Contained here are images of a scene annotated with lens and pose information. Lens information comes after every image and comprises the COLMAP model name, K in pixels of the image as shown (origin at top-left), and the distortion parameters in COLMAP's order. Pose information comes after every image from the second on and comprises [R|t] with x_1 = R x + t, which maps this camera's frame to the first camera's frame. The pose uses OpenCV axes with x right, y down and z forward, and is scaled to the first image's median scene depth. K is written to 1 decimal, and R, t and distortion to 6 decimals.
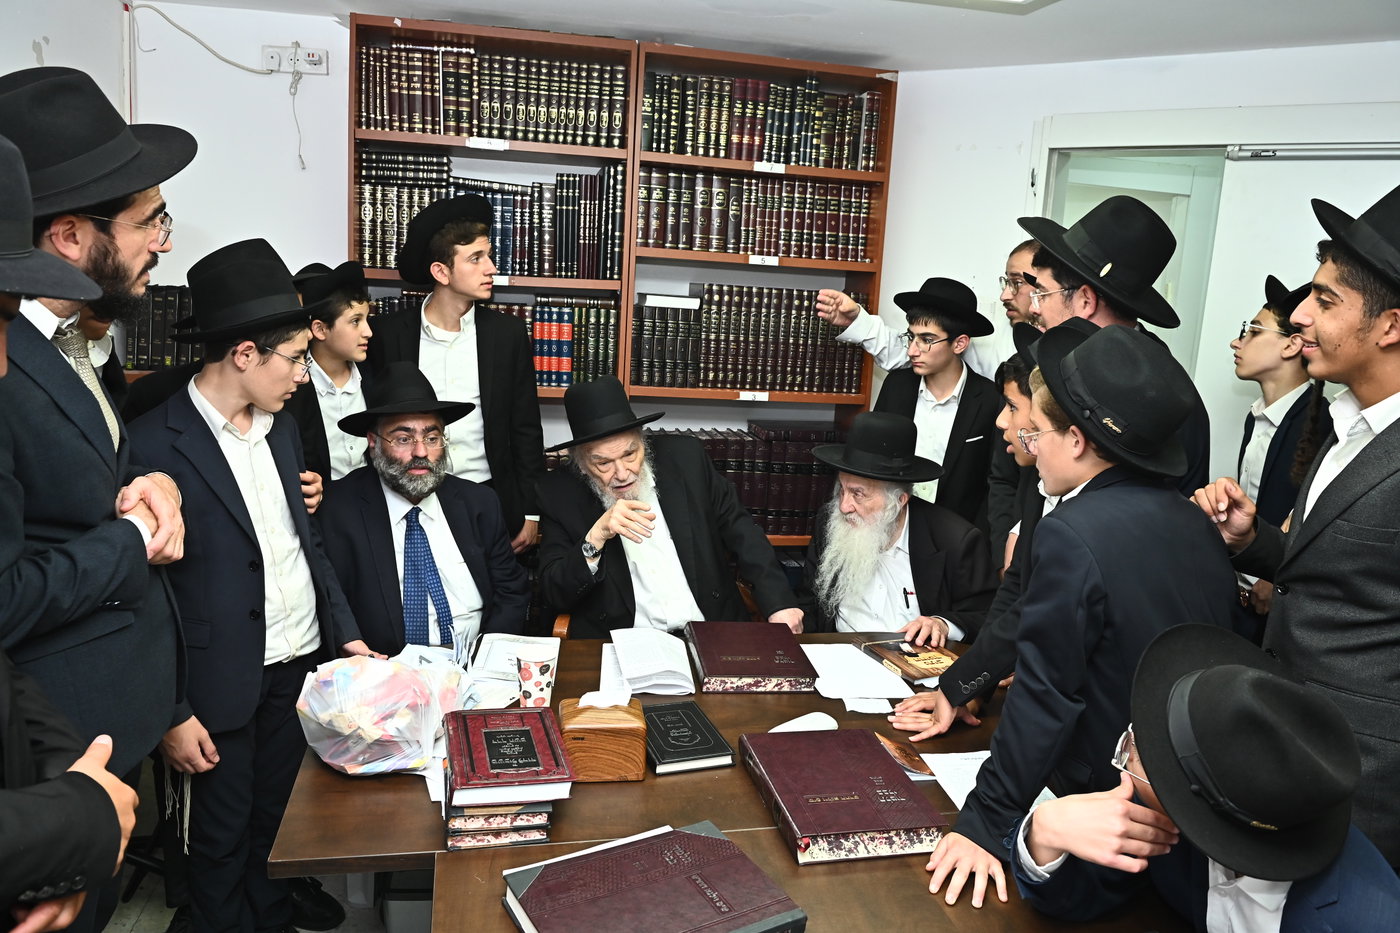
lens RADIAL K [[950.1, 0, 700.0], [0, 950.1, 466.5], [0, 0, 1]] dist [-0.057626, 0.000516]
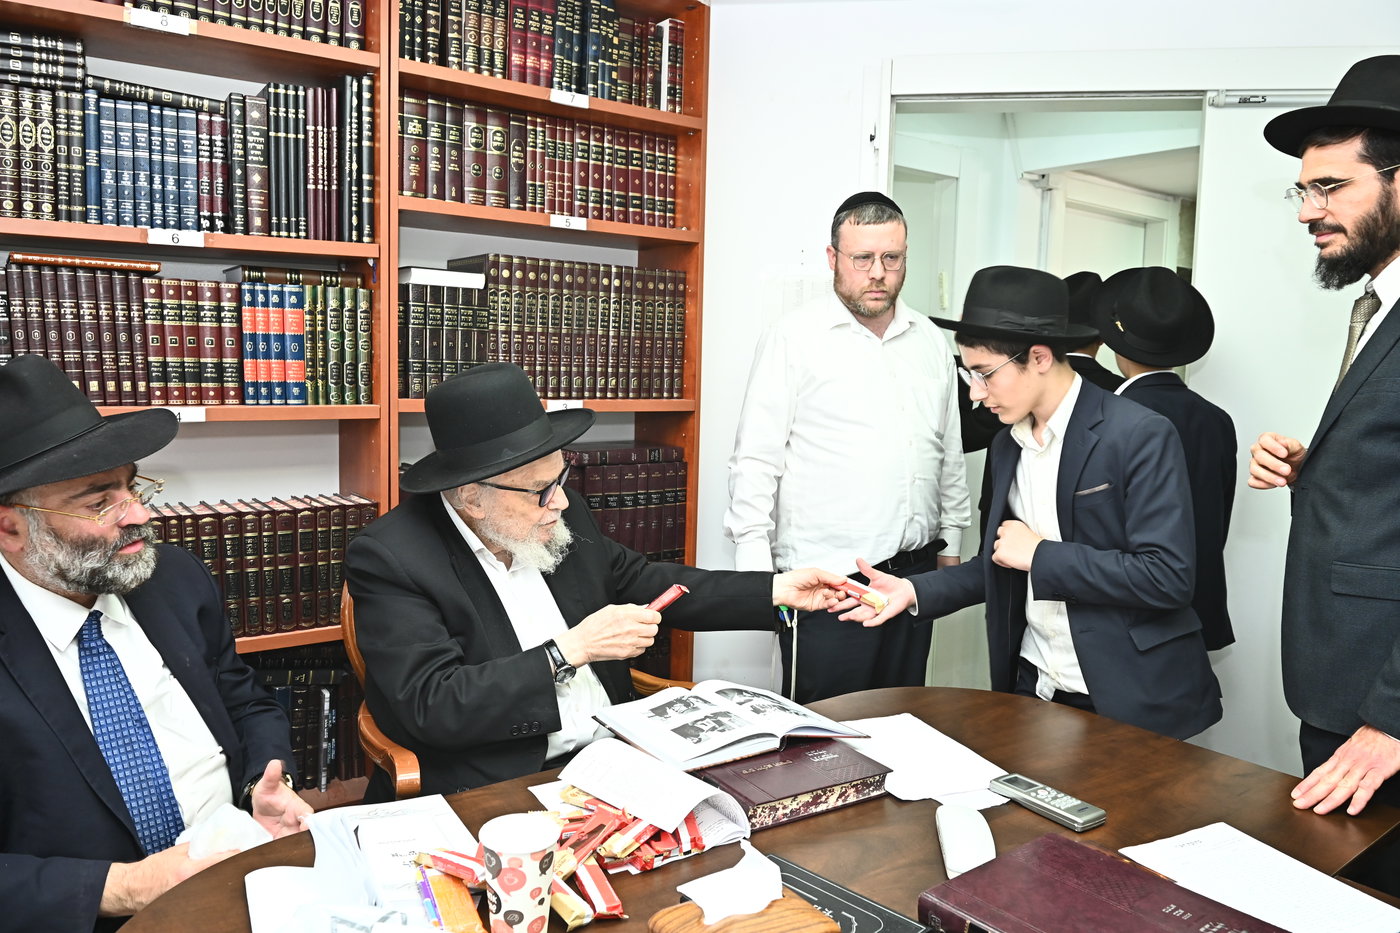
lens RADIAL K [[1010.3, 0, 705.7], [0, 1010.3, 459.5], [0, 0, 1]] dist [-0.042873, -0.008997]
pose [[0.907282, -0.072649, 0.414201, -0.178833], [0.101708, 0.993631, -0.048508, 0.017024], [-0.408039, 0.086138, 0.908892, 0.258863]]
